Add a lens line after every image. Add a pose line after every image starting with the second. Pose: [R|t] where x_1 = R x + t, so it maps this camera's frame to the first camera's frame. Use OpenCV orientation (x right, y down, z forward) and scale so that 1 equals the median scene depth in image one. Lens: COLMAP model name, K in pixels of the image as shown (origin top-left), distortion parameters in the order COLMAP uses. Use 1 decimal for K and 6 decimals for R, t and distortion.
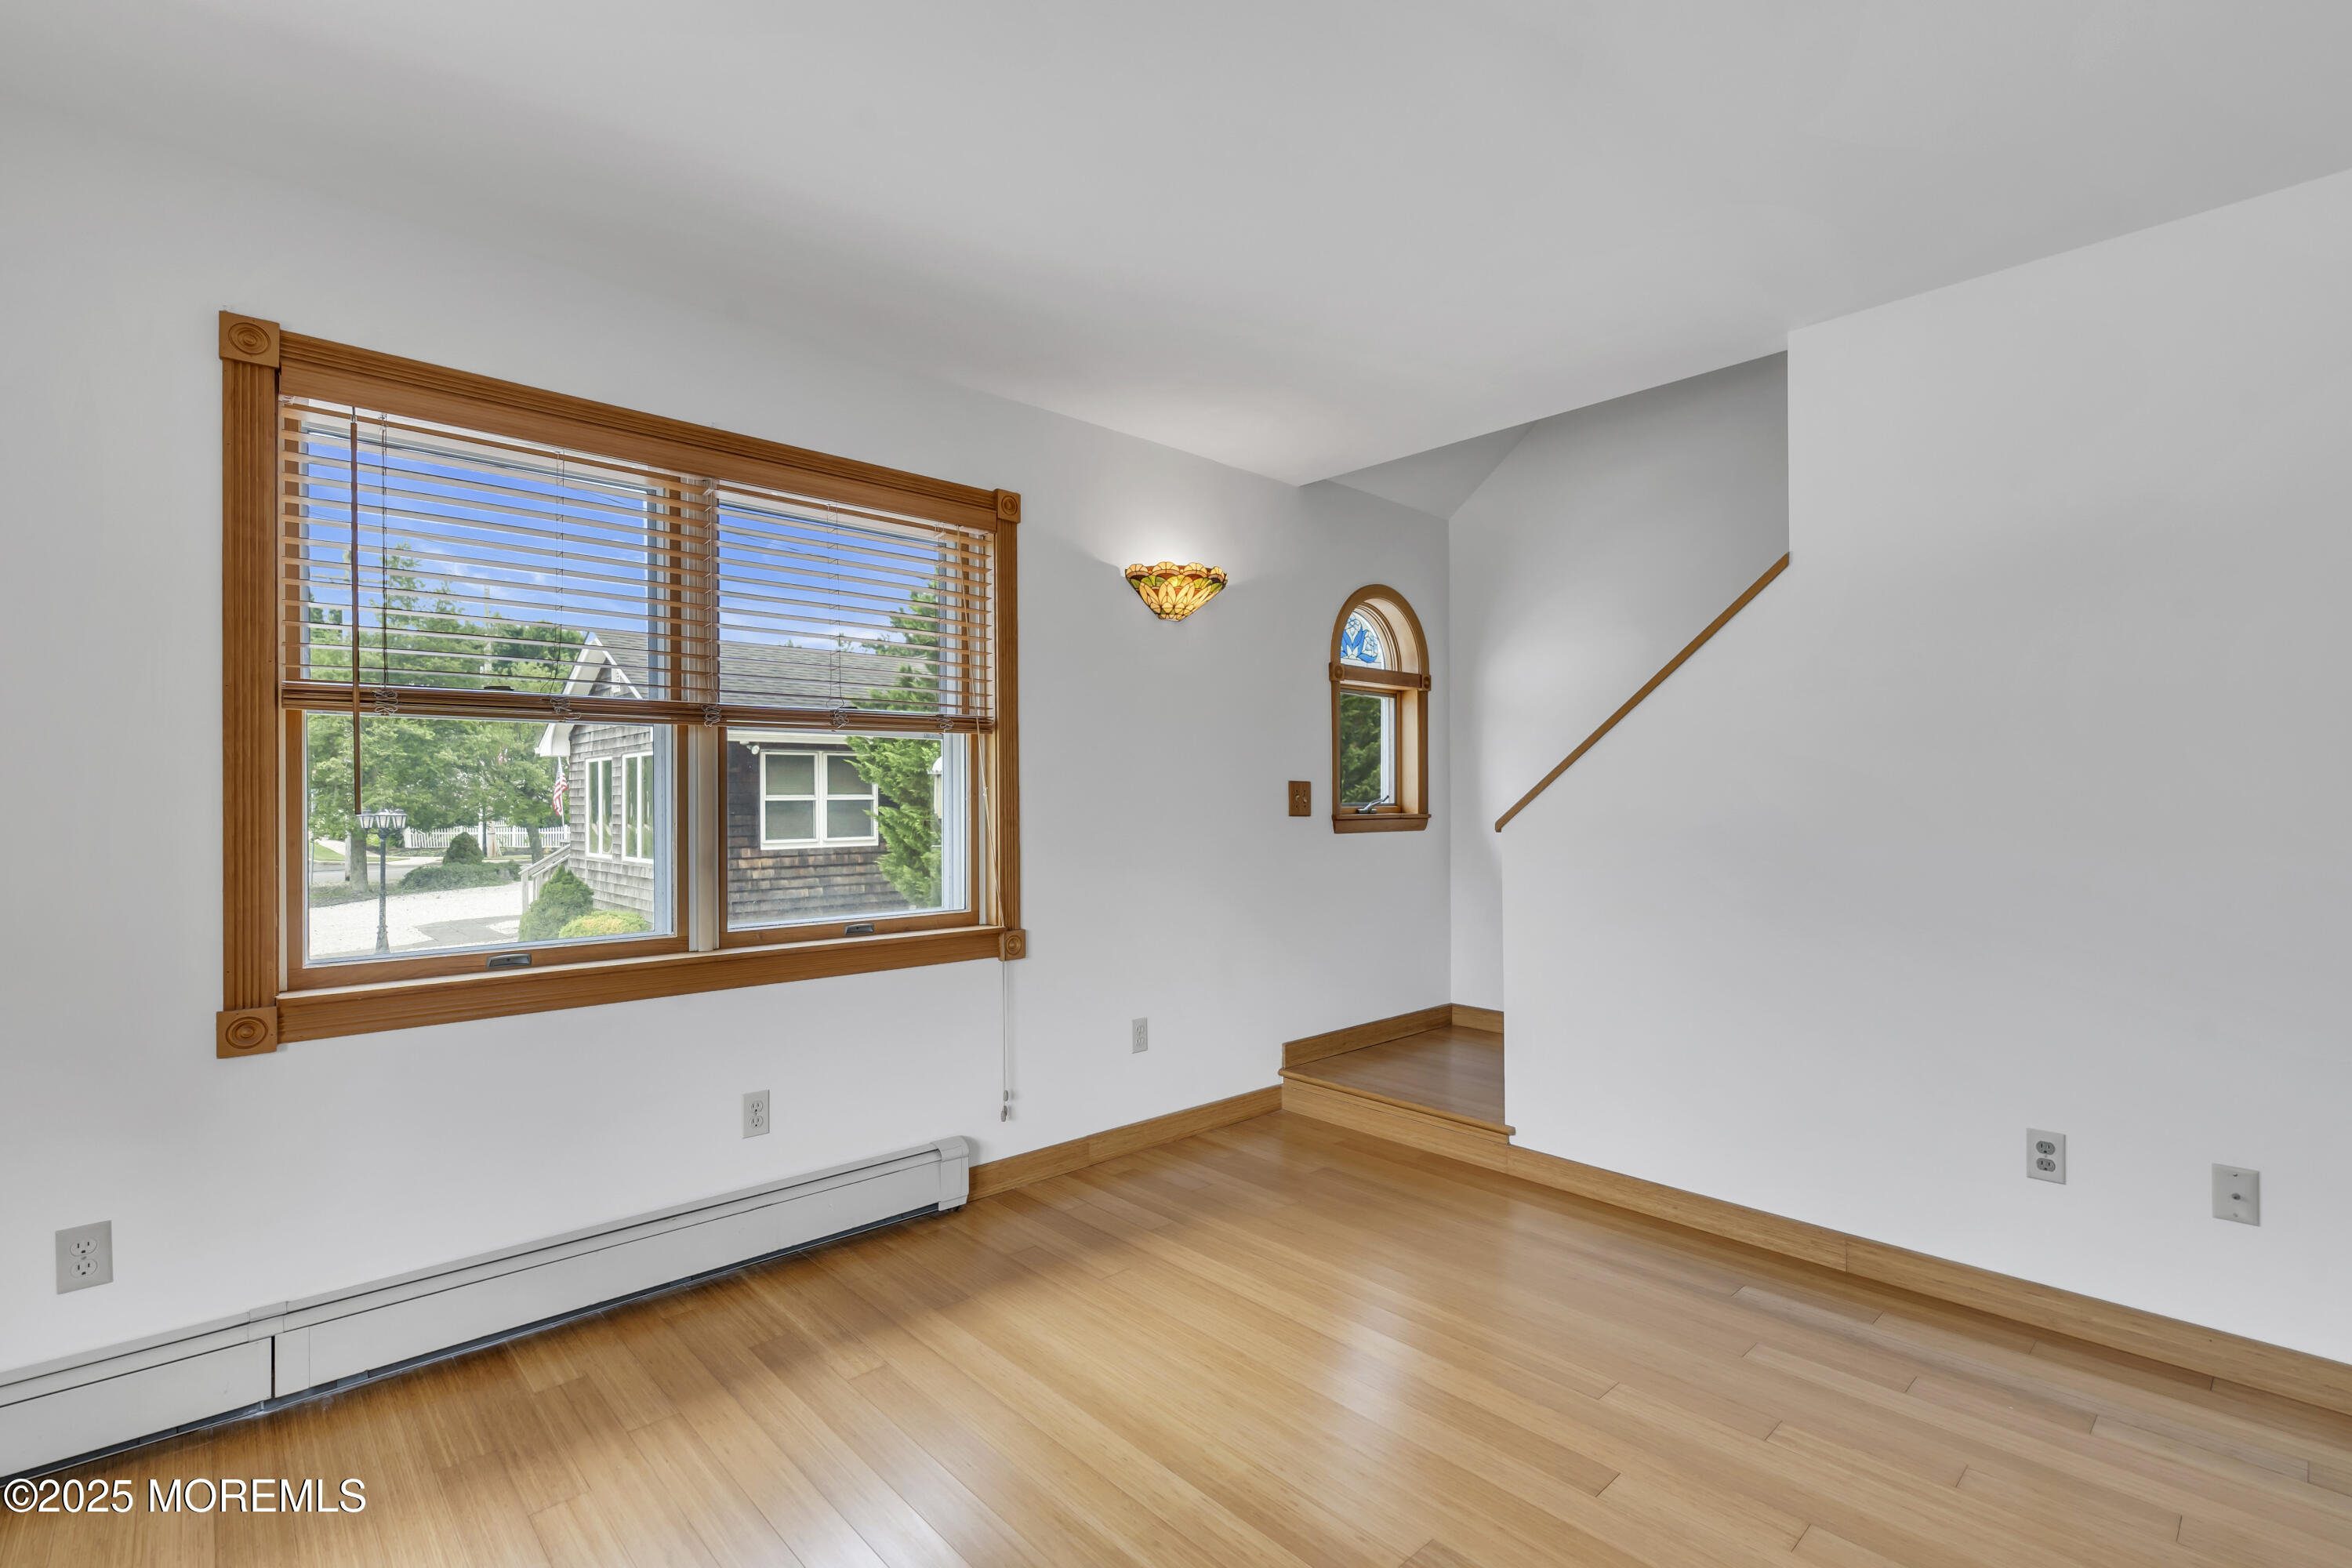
lens RADIAL K [[1071.1, 0, 1178.3], [0, 1071.1, 797.7], [0, 0, 1]] dist [-0.001622, 0.000299]
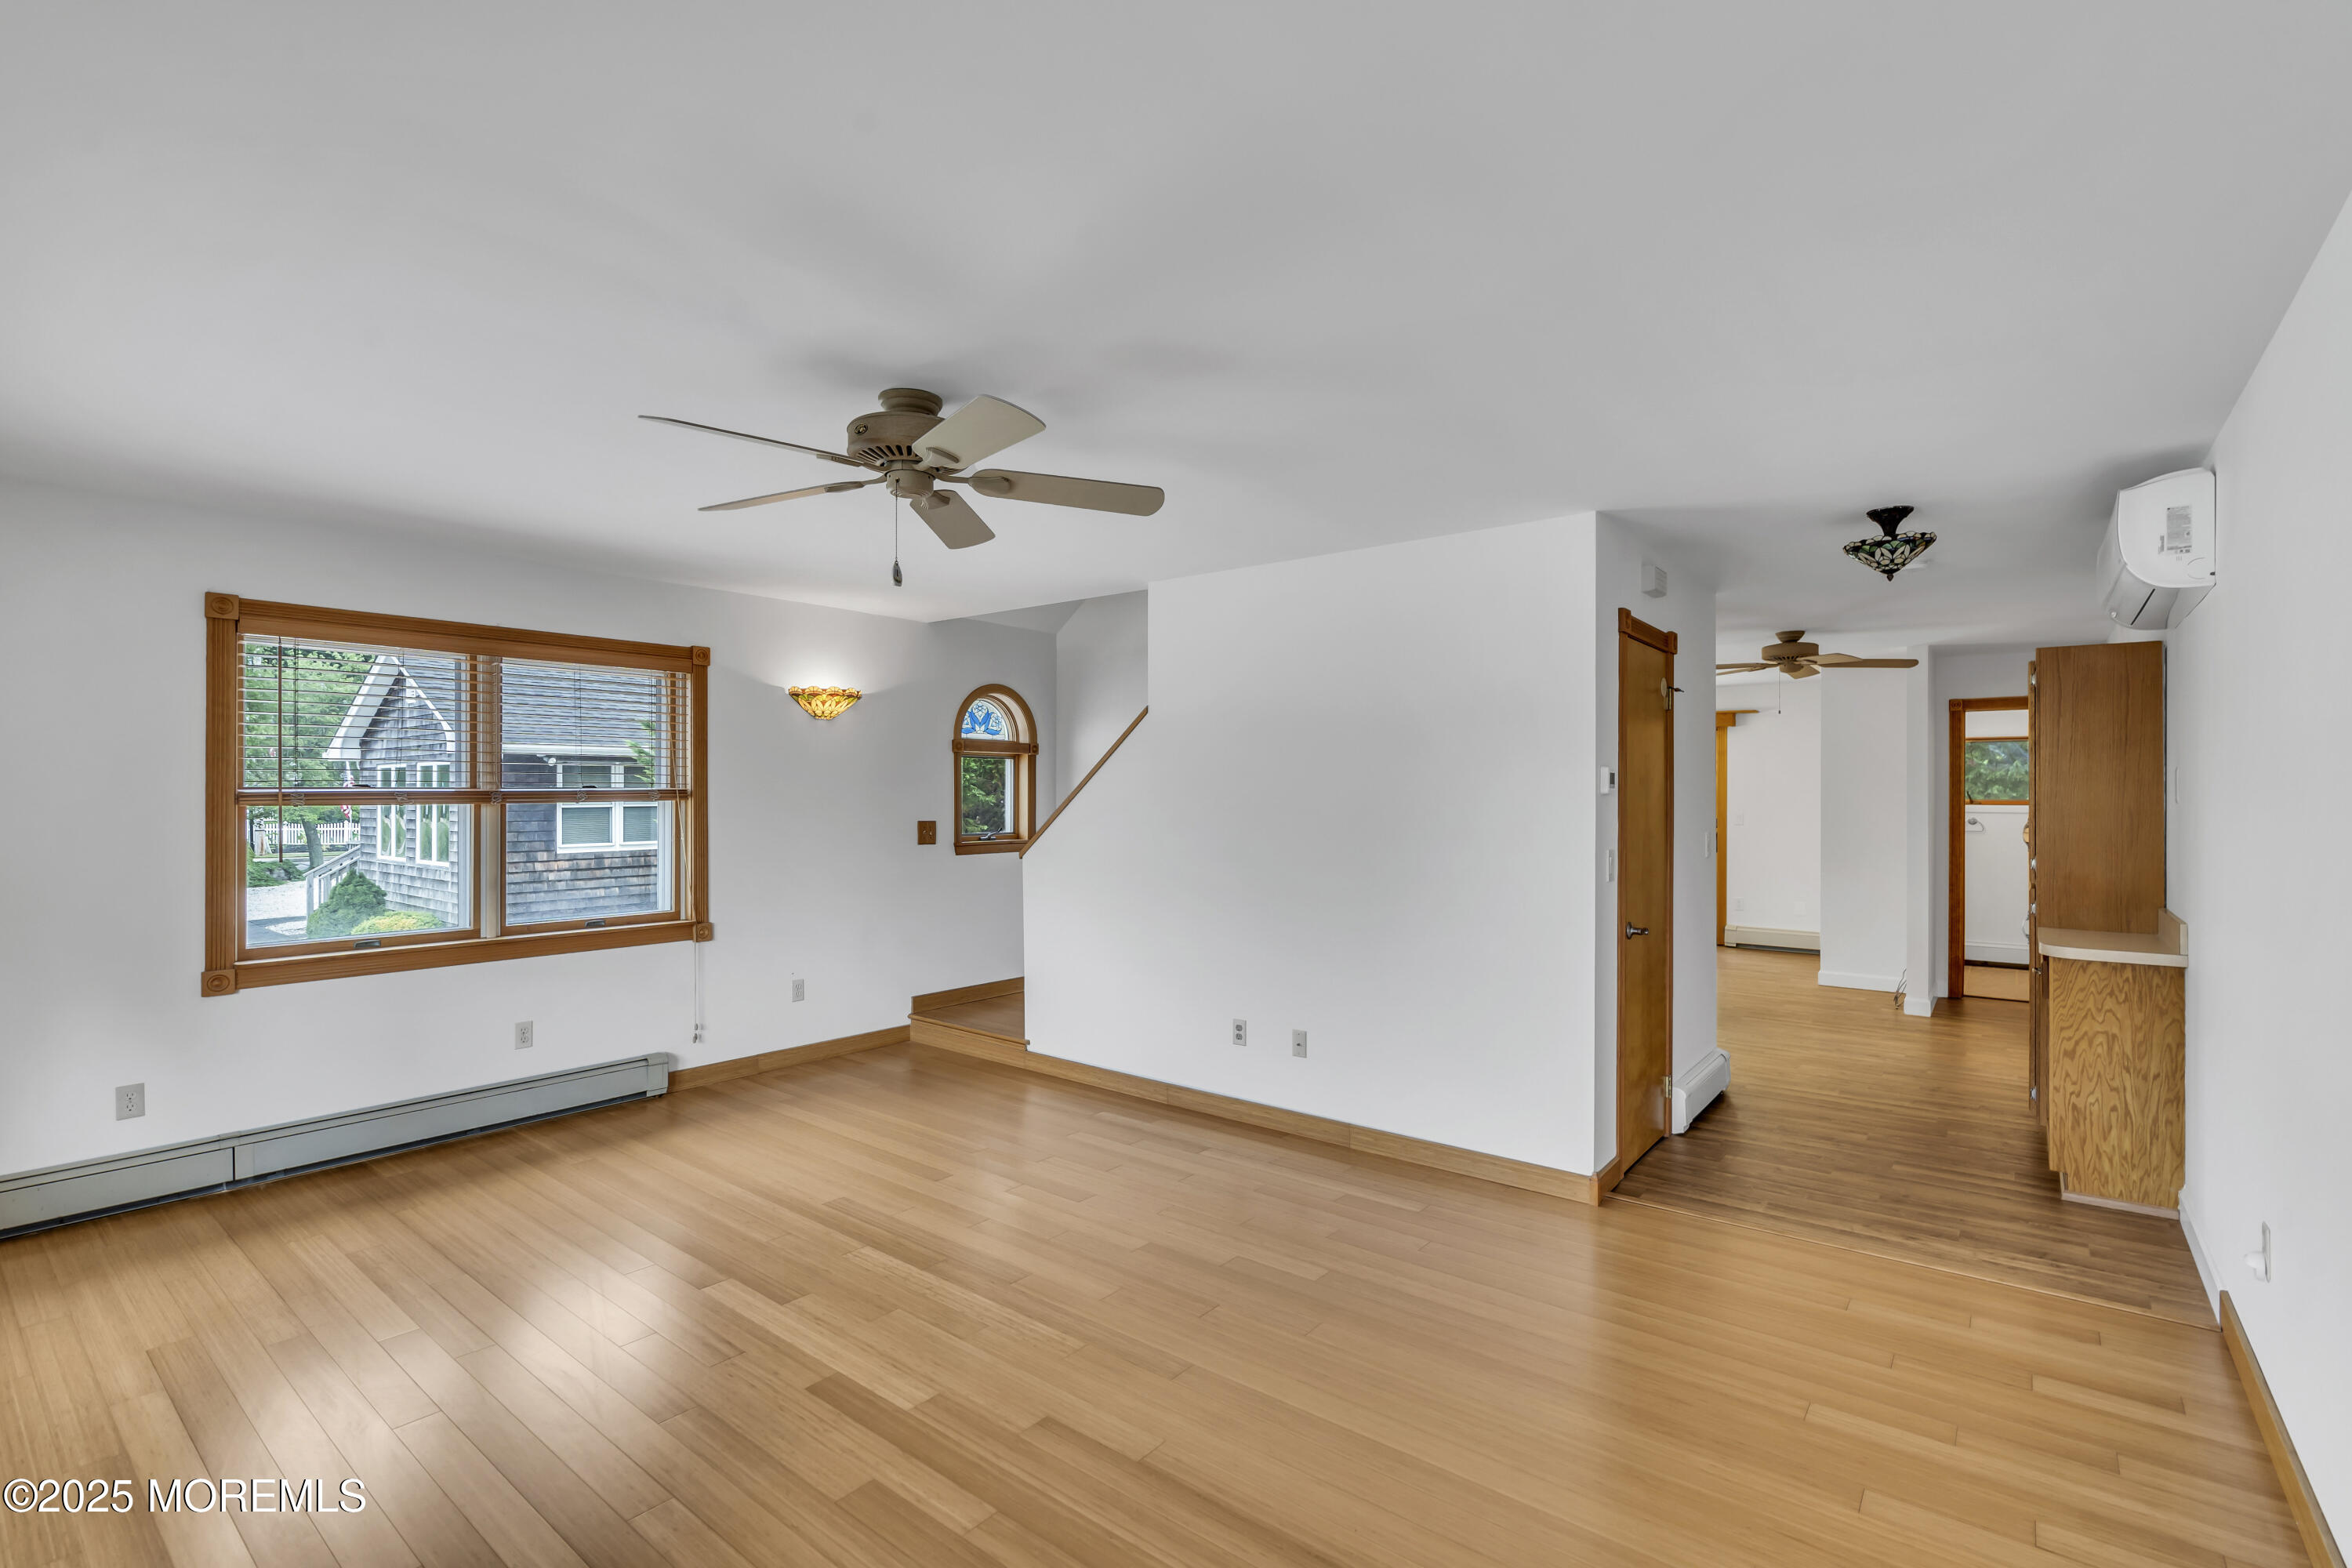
lens RADIAL K [[1064.3, 0, 1182.0], [0, 1064.3, 789.5], [0, 0, 1]] dist [-0.008167, 0.004926]
pose [[0.988625, 0.005809, 0.150292, 0.294632], [-0.005650, 0.999983, -0.001484, -0.071949], [-0.150298, 0.000618, 0.988641, -0.630744]]
